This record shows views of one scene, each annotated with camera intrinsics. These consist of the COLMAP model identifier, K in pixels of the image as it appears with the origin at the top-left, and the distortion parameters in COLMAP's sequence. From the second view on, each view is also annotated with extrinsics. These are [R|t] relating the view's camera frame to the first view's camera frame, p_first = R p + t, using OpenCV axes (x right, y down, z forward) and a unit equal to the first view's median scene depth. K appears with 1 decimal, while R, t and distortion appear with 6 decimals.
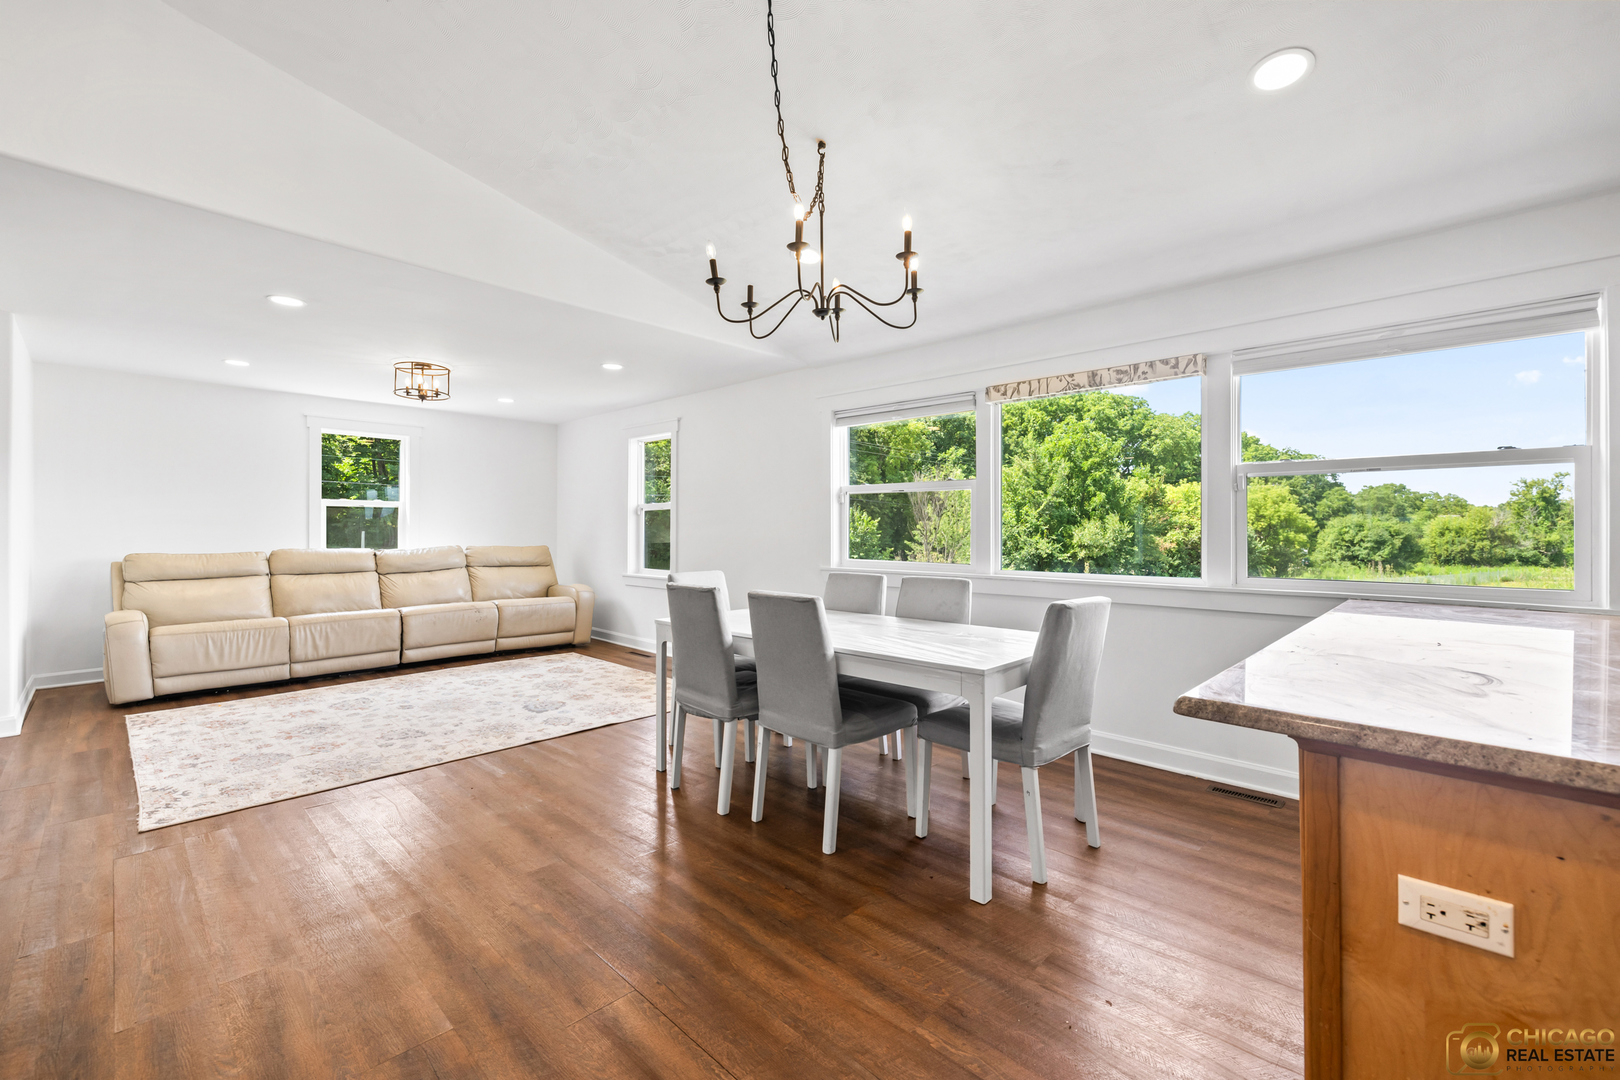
lens RADIAL K [[690.4, 0, 810.0], [0, 690.4, 540.0], [0, 0, 1]] dist [0.000419, 0.000033]
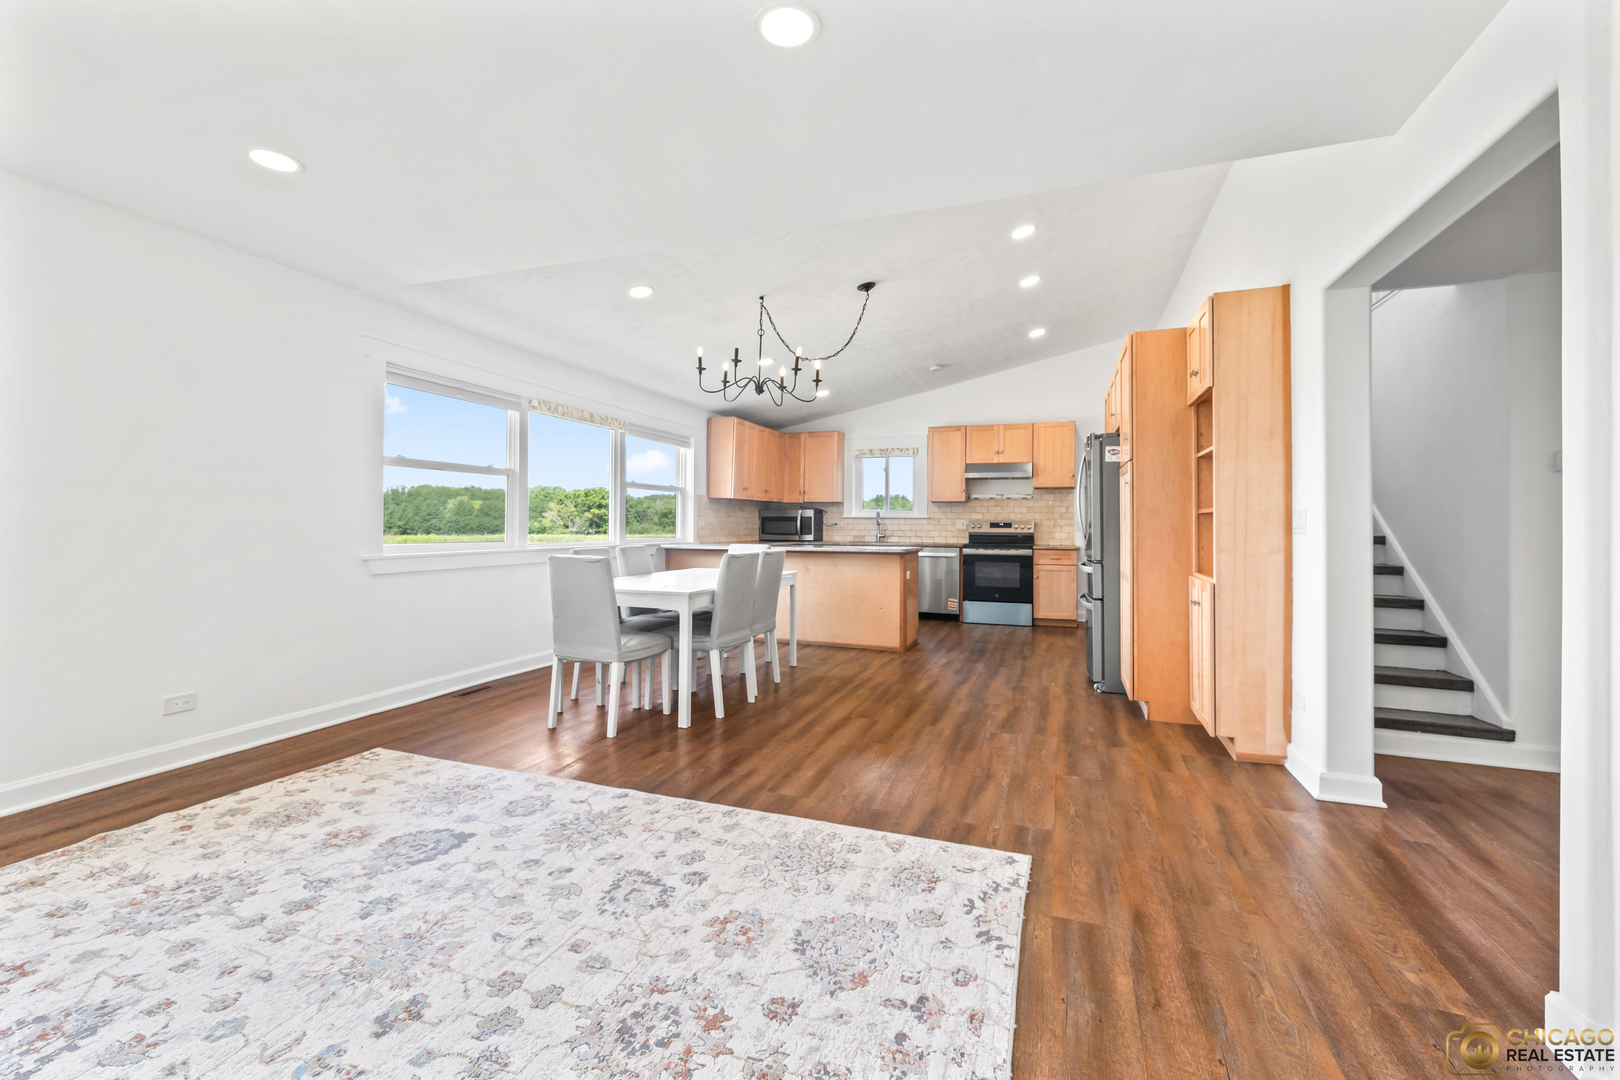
lens RADIAL K [[686.2, 0, 807.2], [0, 686.2, 512.5], [0, 0, 1]] dist [0.001421, -0.000189]
pose [[-0.405907, 0.006875, 0.913889, -1.372479], [0.001138, 0.999975, -0.007018, -0.003255], [-0.913914, -0.001809, -0.405904, 1.340169]]
